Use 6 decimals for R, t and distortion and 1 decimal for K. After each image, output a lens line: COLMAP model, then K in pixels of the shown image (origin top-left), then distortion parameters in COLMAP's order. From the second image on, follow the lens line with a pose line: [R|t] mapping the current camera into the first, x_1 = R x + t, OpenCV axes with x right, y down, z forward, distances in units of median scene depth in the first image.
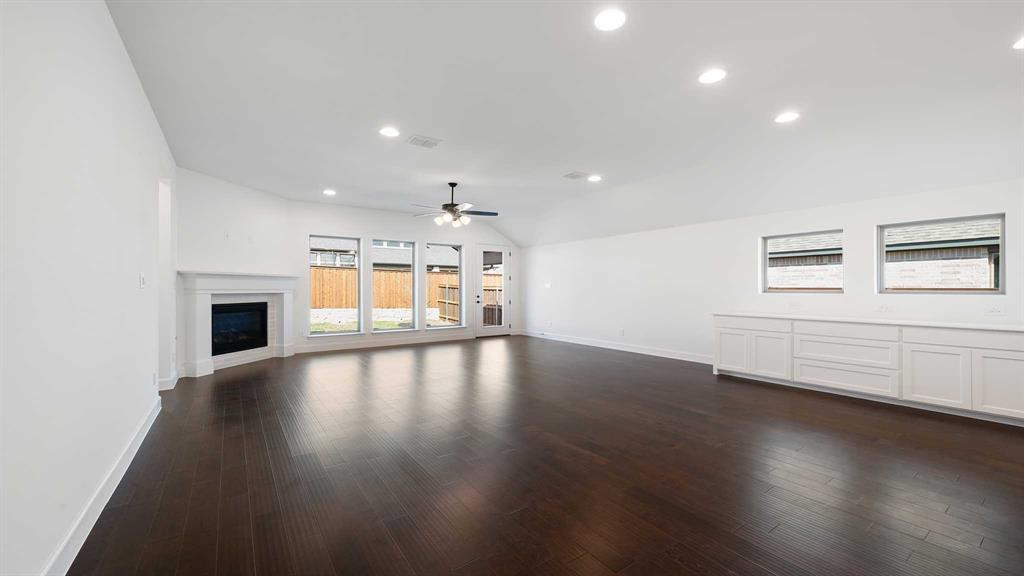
lens RADIAL K [[436.3, 0, 512.0], [0, 436.3, 288.0], [0, 0, 1]] dist [0.000536, 0.000044]
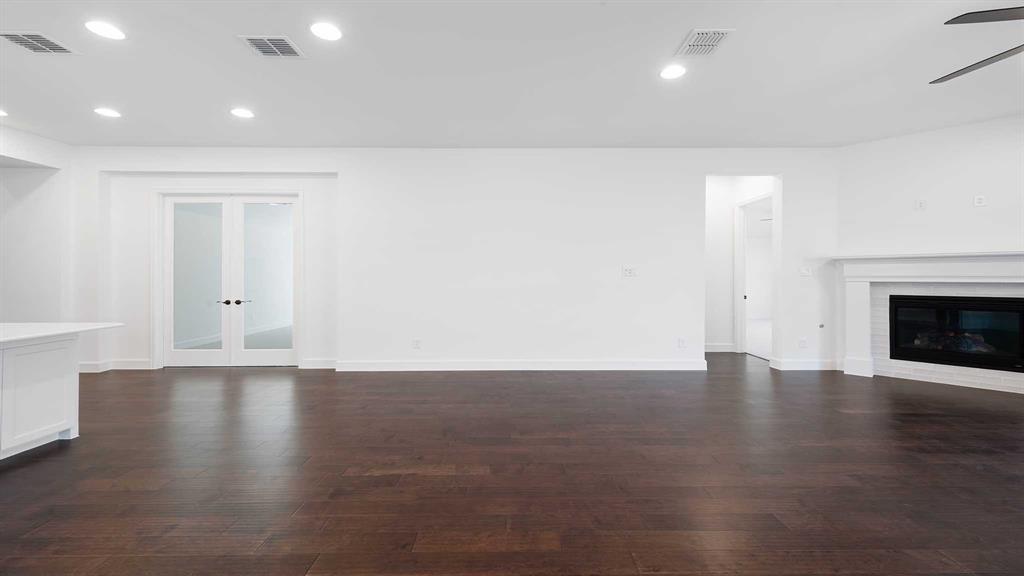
lens RADIAL K [[436.3, 0, 512.0], [0, 436.3, 288.0], [0, 0, 1]] dist [0.000536, 0.000044]
pose [[-0.533031, 0.022245, -0.845804, 0.381178], [0.002478, 0.999691, 0.024731, 0.002481], [0.846092, 0.011086, -0.532921, 0.861295]]
